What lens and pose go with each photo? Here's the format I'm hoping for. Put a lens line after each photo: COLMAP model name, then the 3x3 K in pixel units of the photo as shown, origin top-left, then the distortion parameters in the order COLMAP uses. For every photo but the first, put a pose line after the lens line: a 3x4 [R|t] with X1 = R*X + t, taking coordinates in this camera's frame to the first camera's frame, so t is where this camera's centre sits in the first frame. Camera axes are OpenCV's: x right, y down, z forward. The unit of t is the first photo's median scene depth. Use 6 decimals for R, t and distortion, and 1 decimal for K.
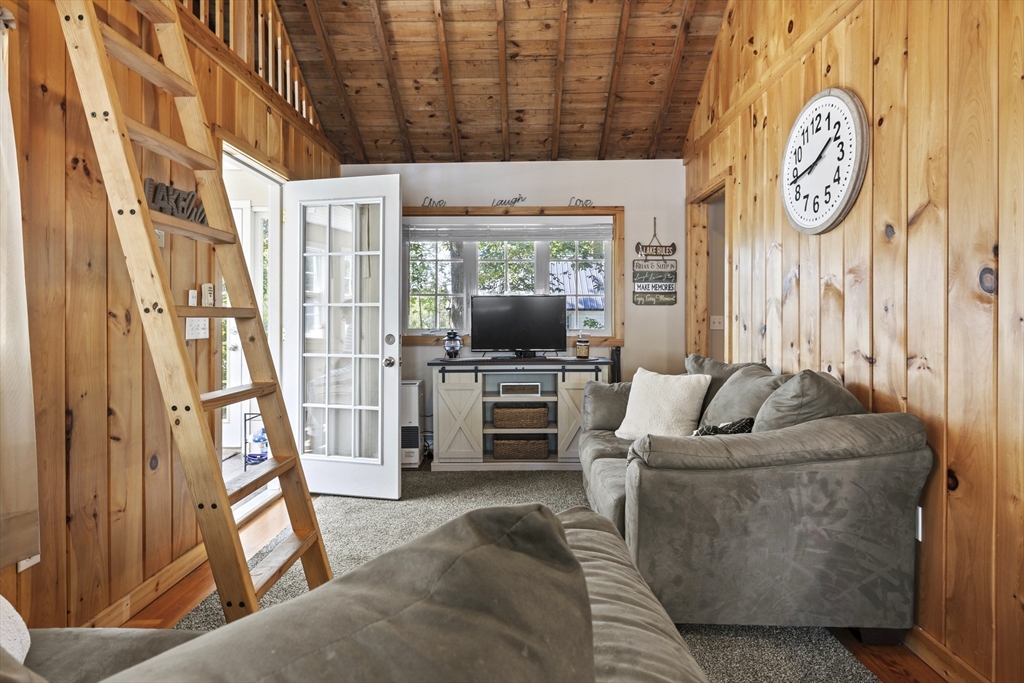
lens RADIAL K [[512.4, 0, 514.6], [0, 512.4, 304.1], [0, 0, 1]] dist [-0.003376, 0.000017]
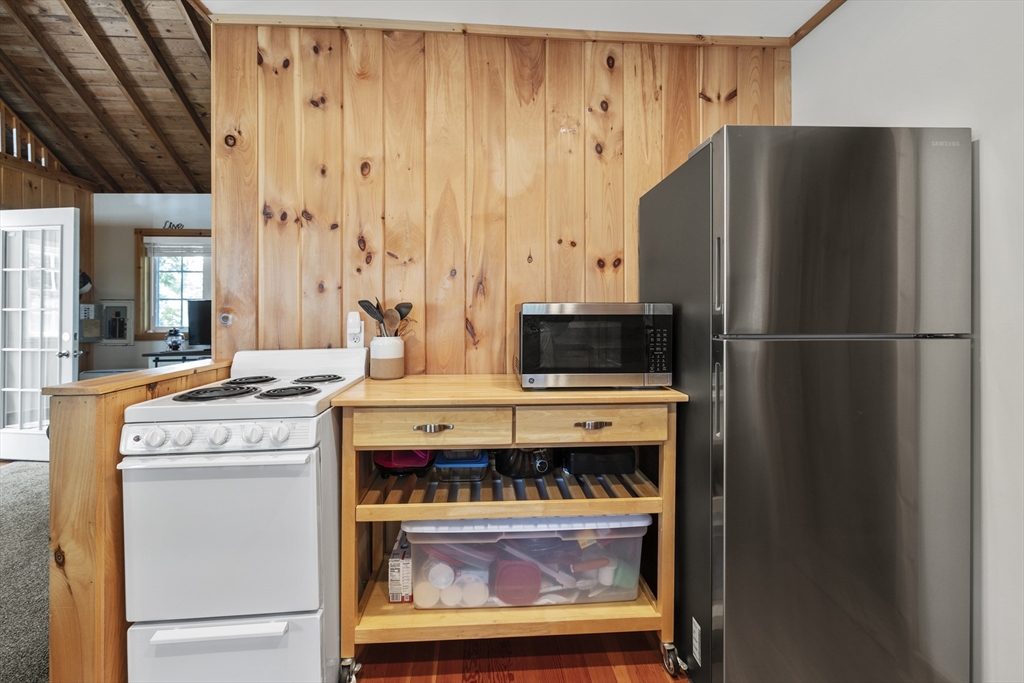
lens RADIAL K [[451.0, 0, 504.5], [0, 451.0, 310.7], [0, 0, 1]] dist [0.001777, 0.000518]
pose [[0.997102, 0.000103, 0.076074, 0.872022], [-0.002319, 0.999576, 0.029041, -0.038911], [-0.076039, -0.029133, 0.996679, -0.254770]]
